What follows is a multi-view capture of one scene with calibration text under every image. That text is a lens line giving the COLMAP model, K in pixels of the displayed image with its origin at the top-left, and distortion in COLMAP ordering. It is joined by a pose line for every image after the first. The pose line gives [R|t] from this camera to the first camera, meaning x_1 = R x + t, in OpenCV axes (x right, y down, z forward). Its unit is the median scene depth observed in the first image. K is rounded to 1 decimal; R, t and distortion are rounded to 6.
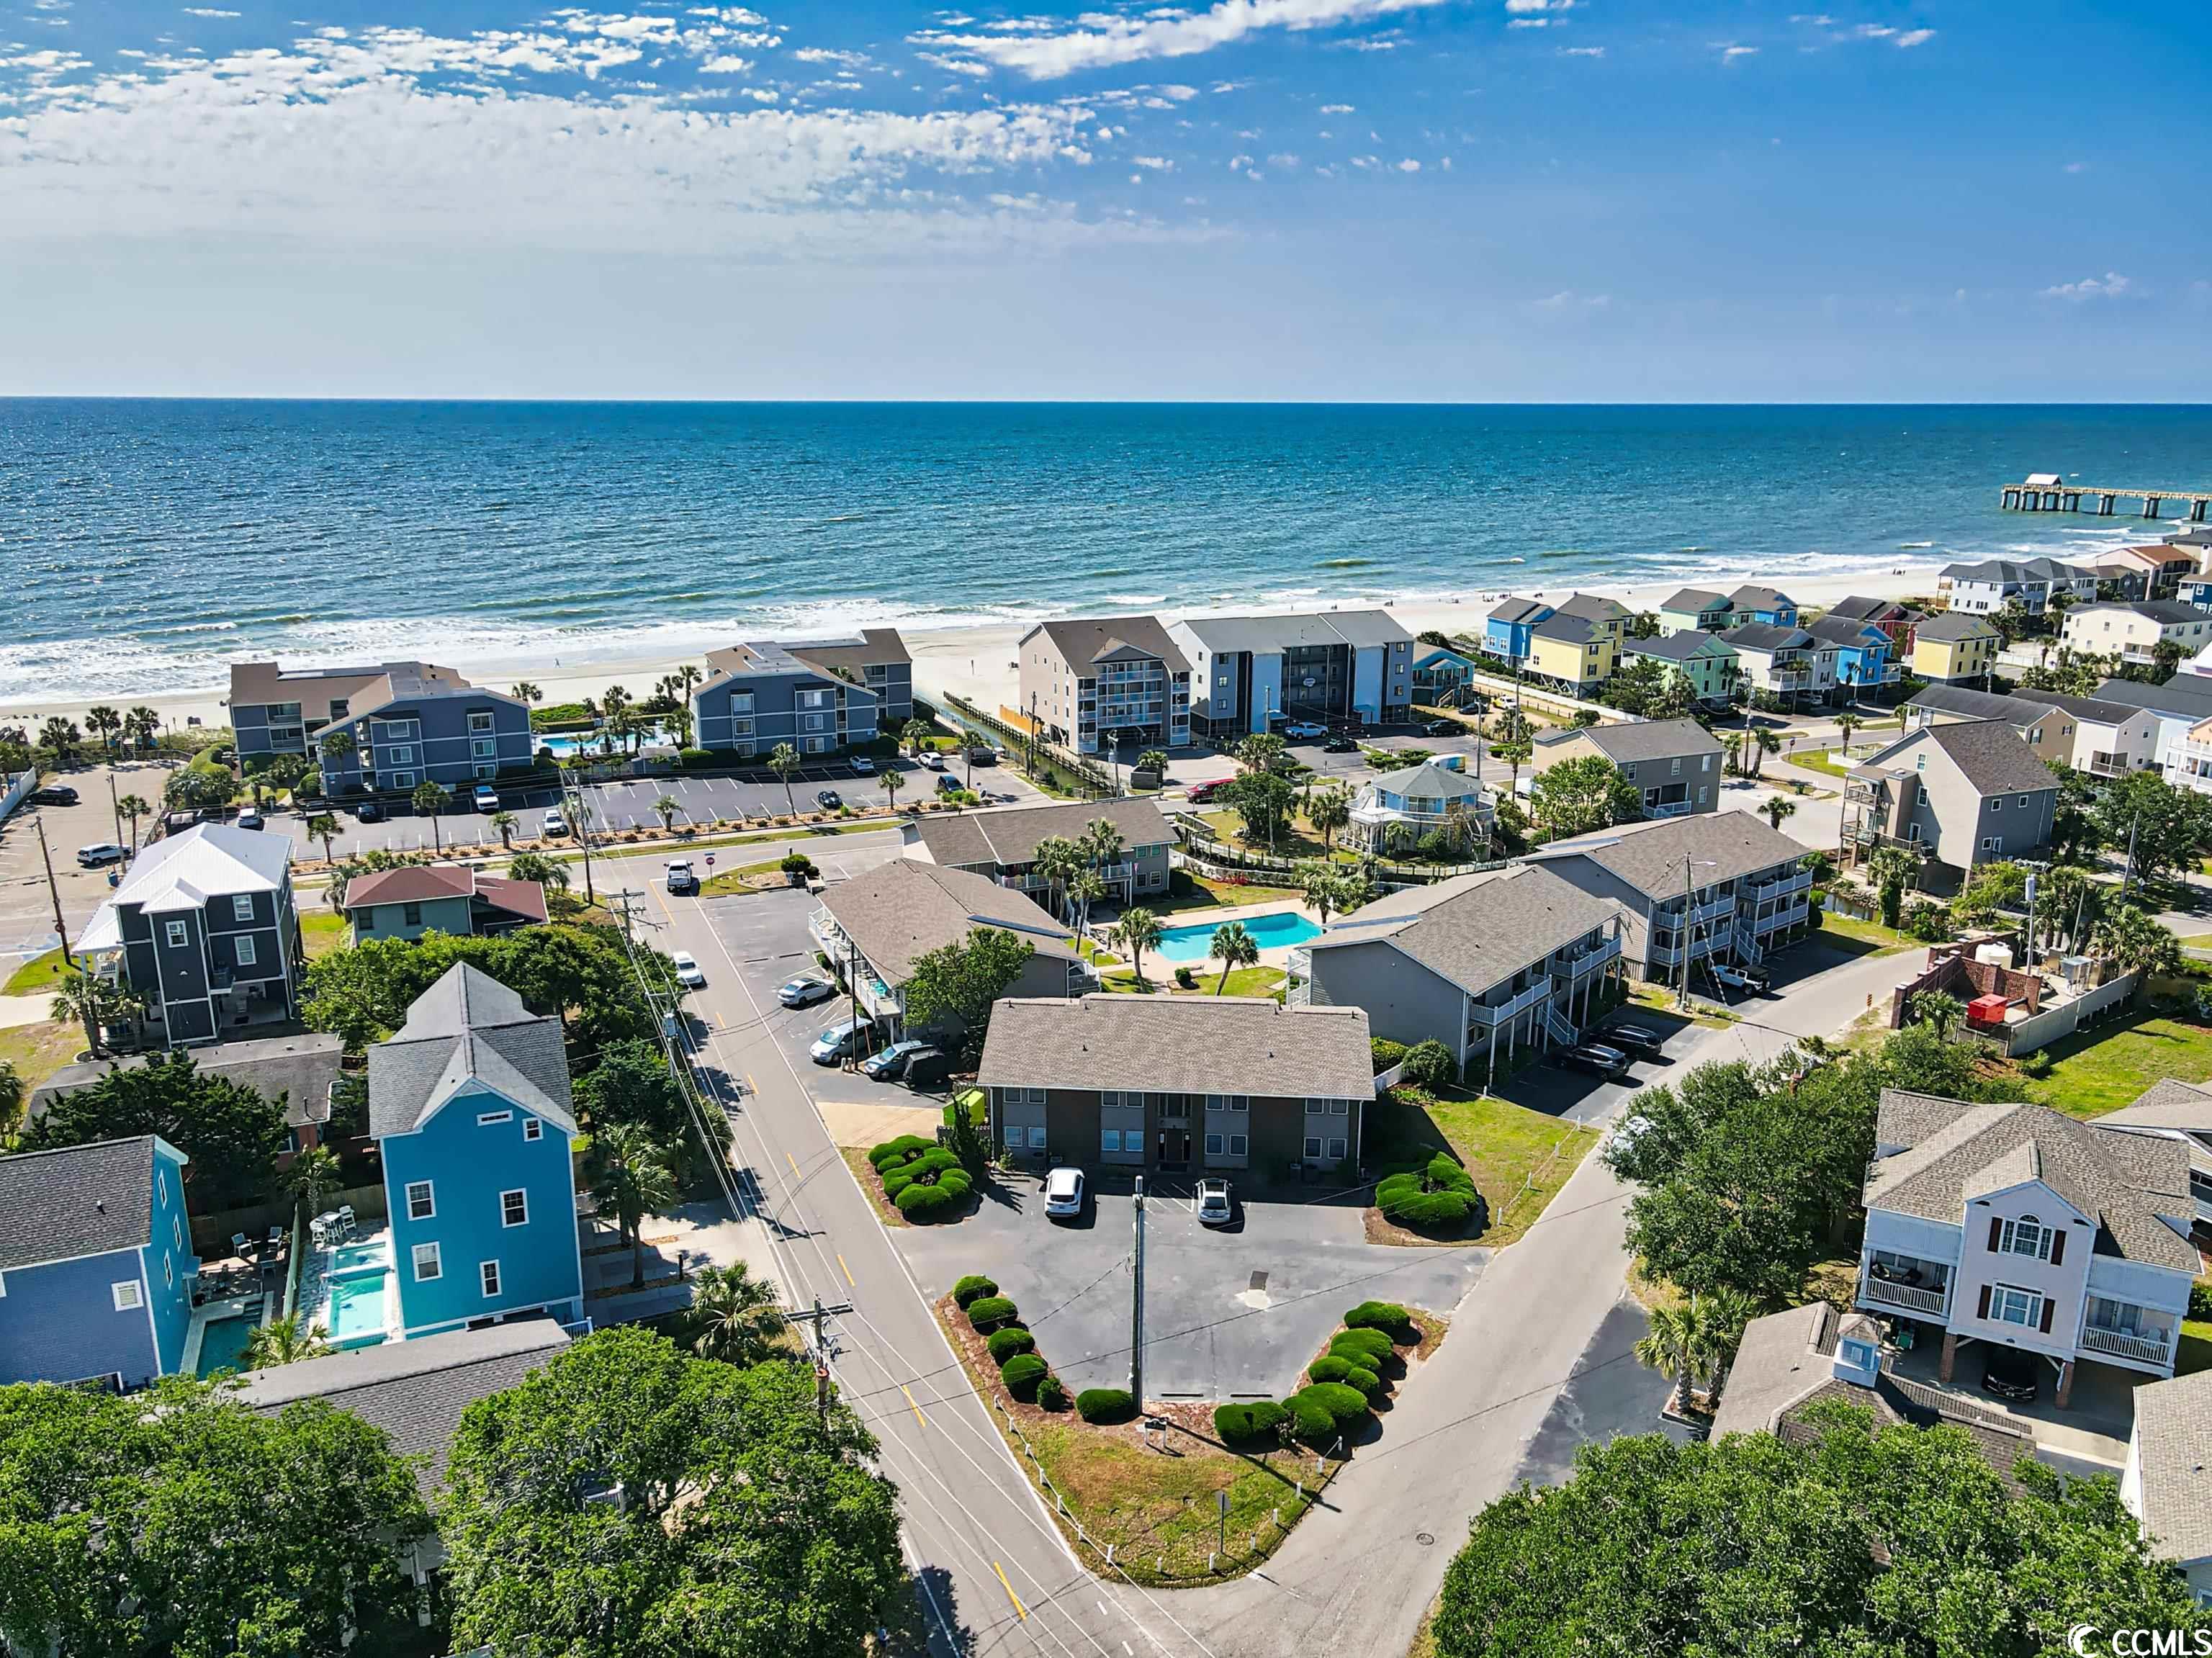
lens RADIAL K [[1607.2, 0, 1106.0], [0, 1607.2, 829.0], [0, 0, 1]] dist [0.000884, 0.025941]
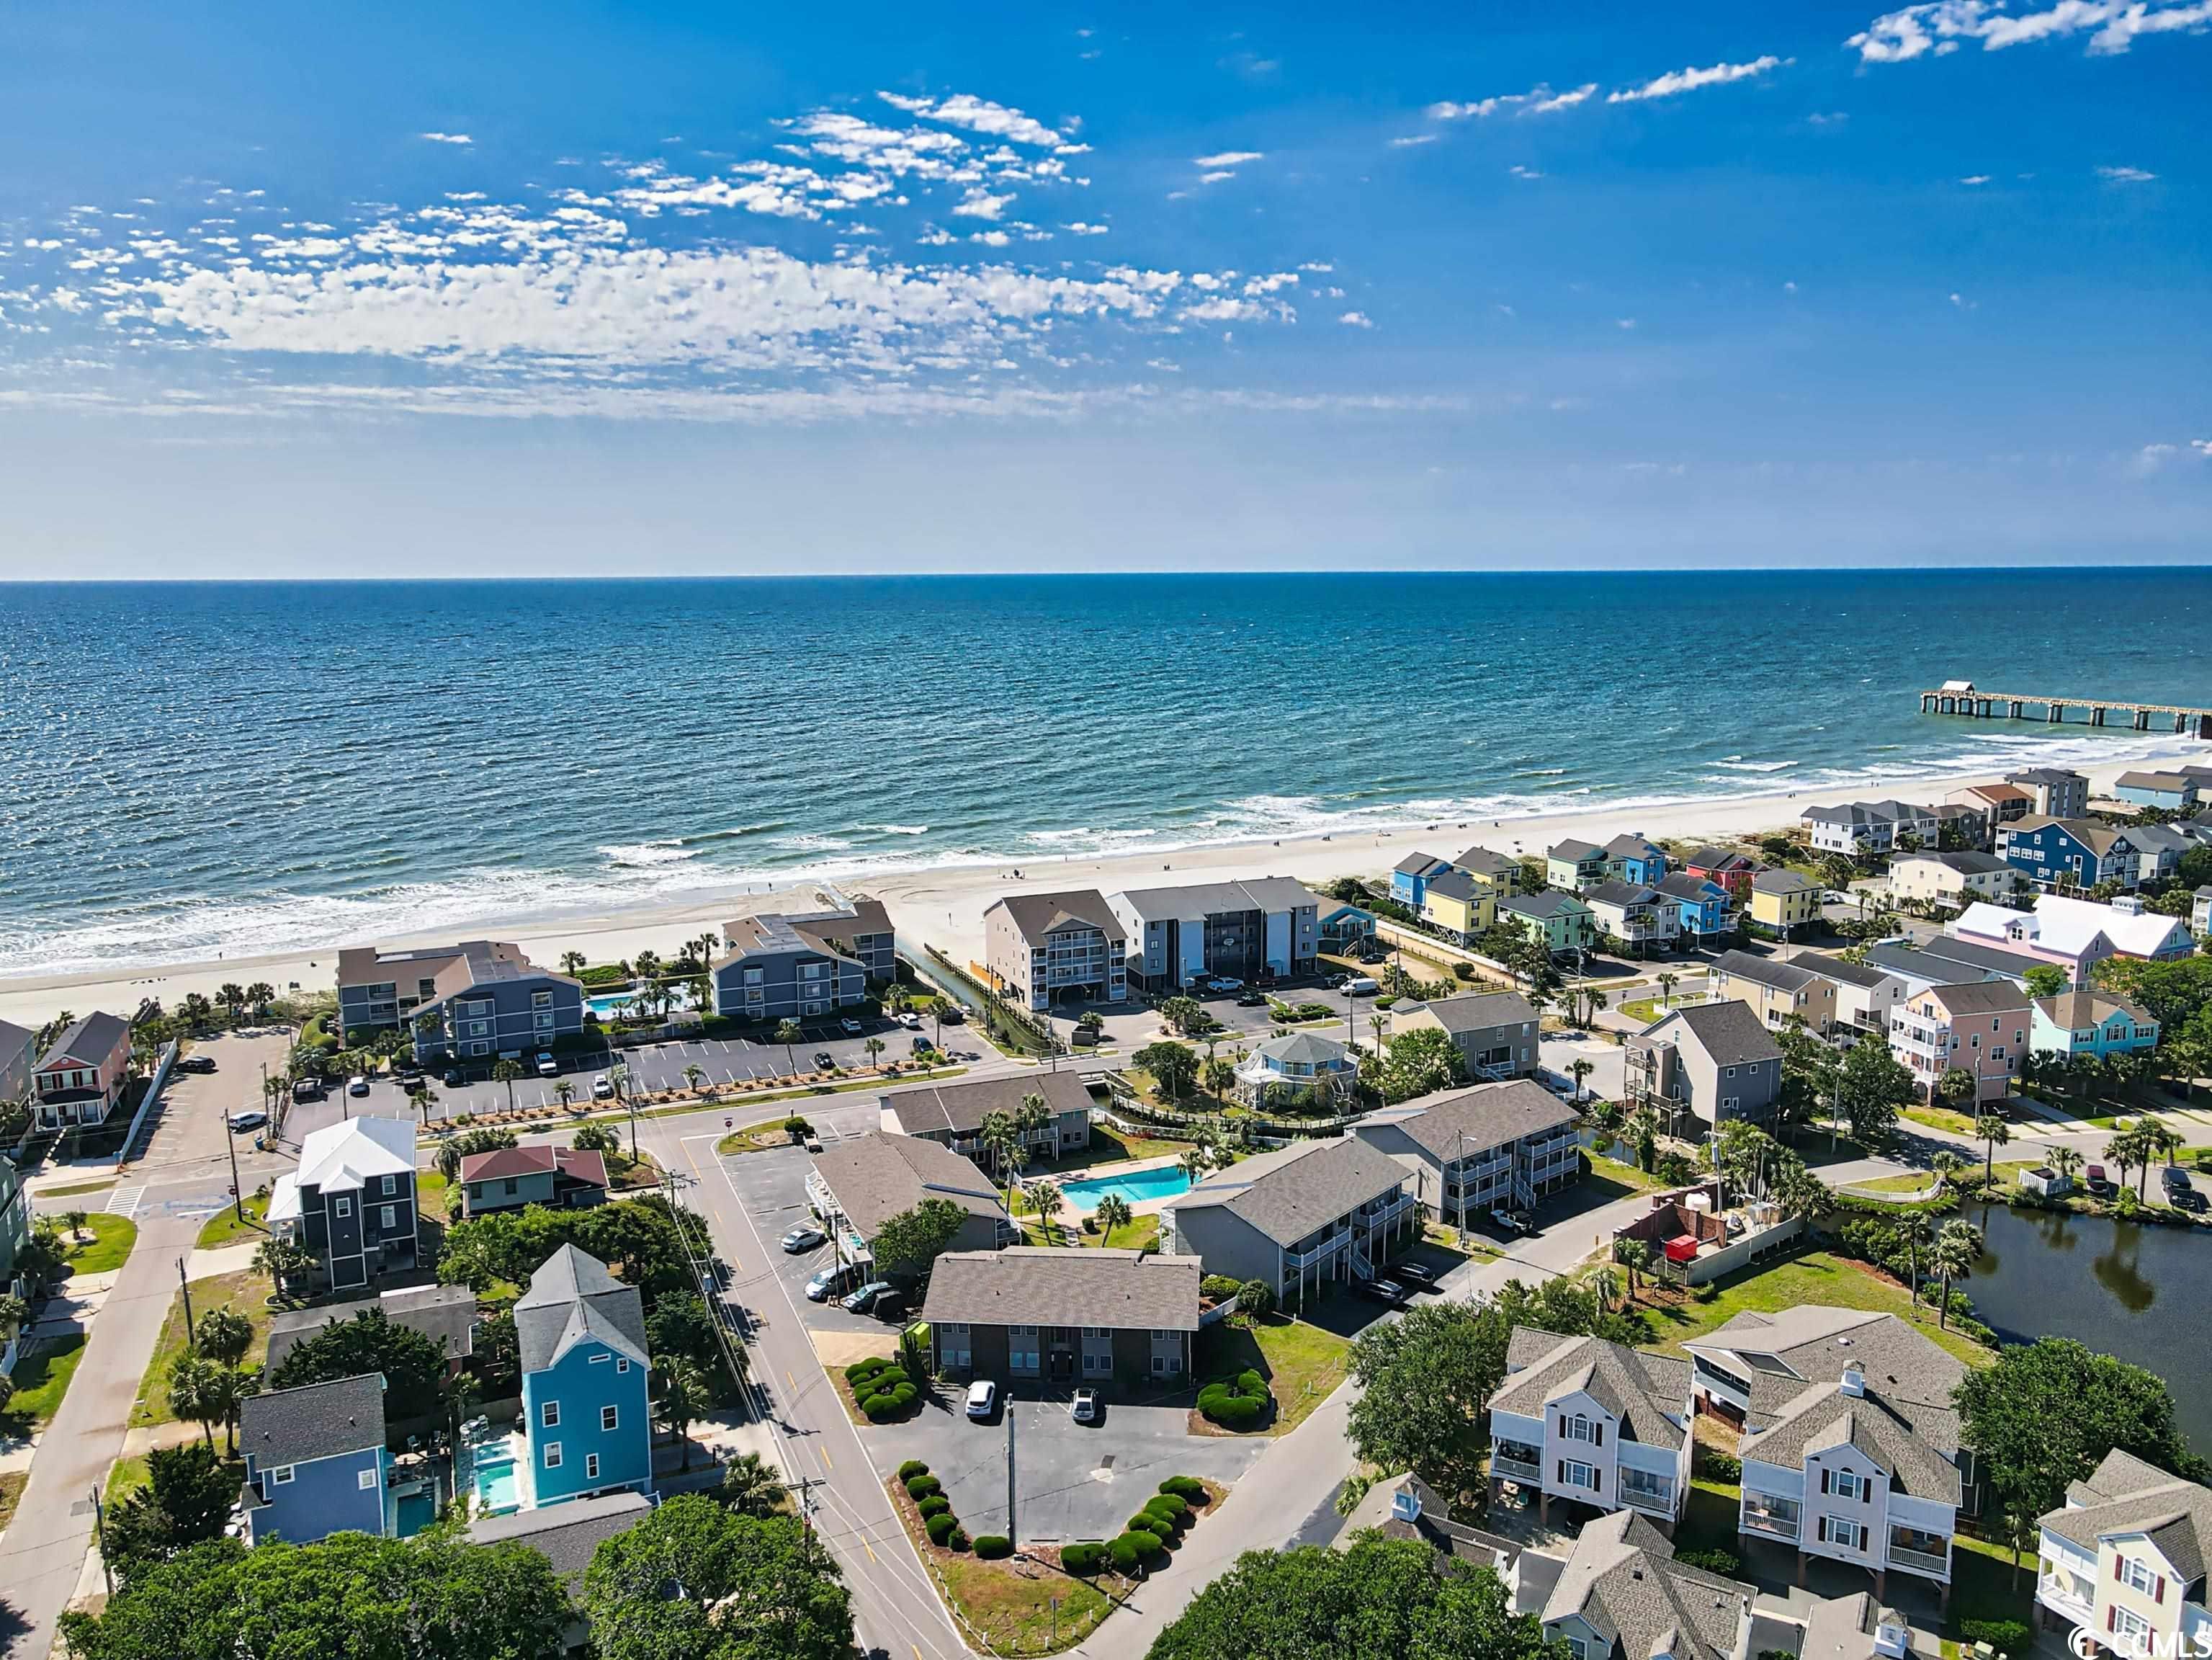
lens RADIAL K [[1607.6, 0, 1106.0], [0, 1607.6, 830.0], [0, 0, 1]] dist [0.000884, 0.025941]
pose [[0.999949, -0.009964, -0.001425, 0.067201], [0.009768, 0.994815, -0.101234, -0.095624], [0.002426, 0.101215, 0.994862, -0.344341]]
